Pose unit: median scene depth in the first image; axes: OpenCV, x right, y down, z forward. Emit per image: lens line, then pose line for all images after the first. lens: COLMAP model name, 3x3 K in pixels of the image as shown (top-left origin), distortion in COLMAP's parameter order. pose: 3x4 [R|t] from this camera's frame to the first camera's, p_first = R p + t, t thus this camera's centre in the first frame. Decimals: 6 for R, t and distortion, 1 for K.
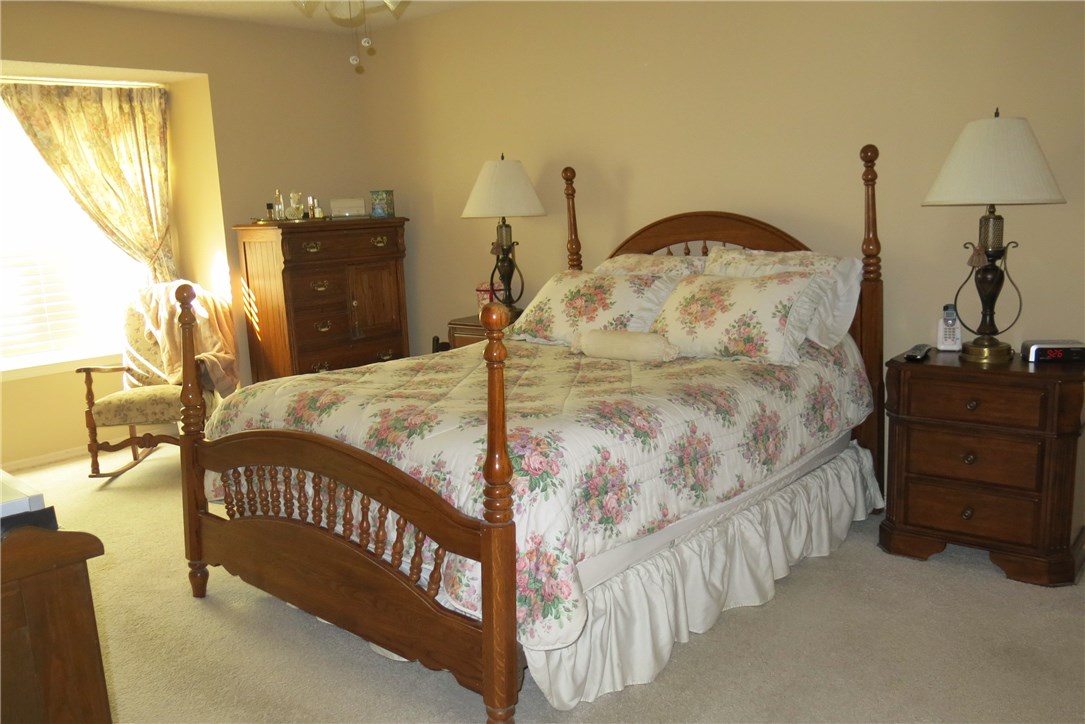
lens RADIAL K [[906.7, 0, 542.6], [0, 906.7, 370.1], [0, 0, 1]] dist [-0.025278, 0.013039]
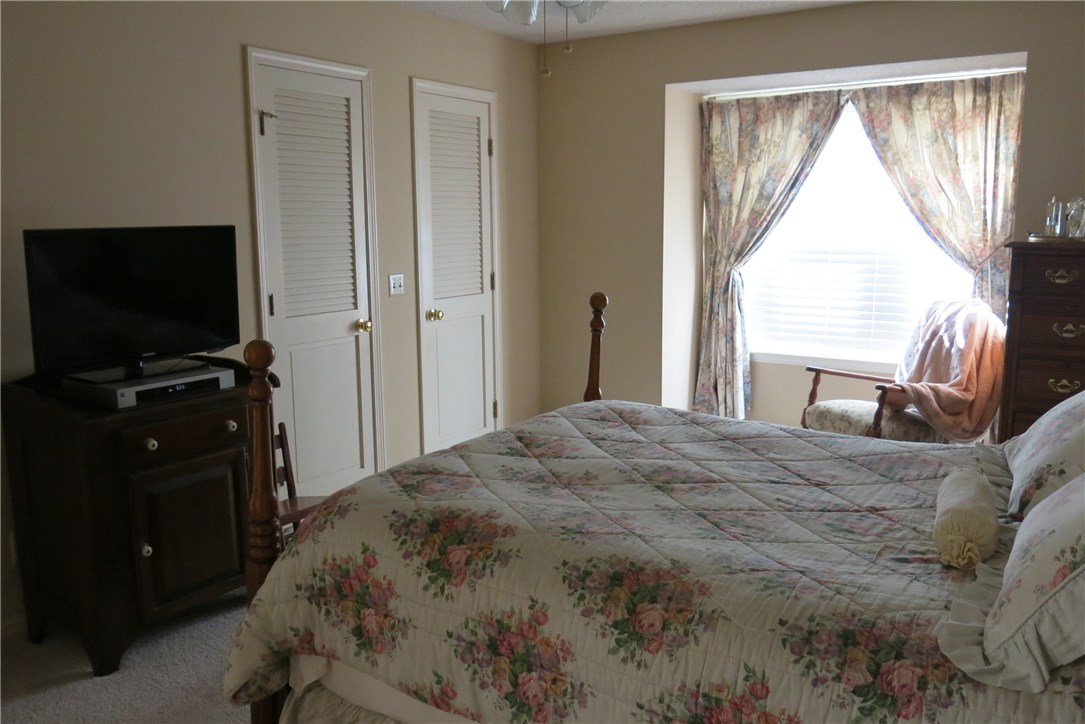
lens RADIAL K [[906.7, 0, 542.6], [0, 906.7, 370.1], [0, 0, 1]] dist [-0.025278, 0.013039]
pose [[0.164673, 0.206981, -0.964387, 0.395362], [-0.186193, 0.966679, 0.175680, -0.112861], [0.968615, 0.150632, 0.197725, 0.462134]]
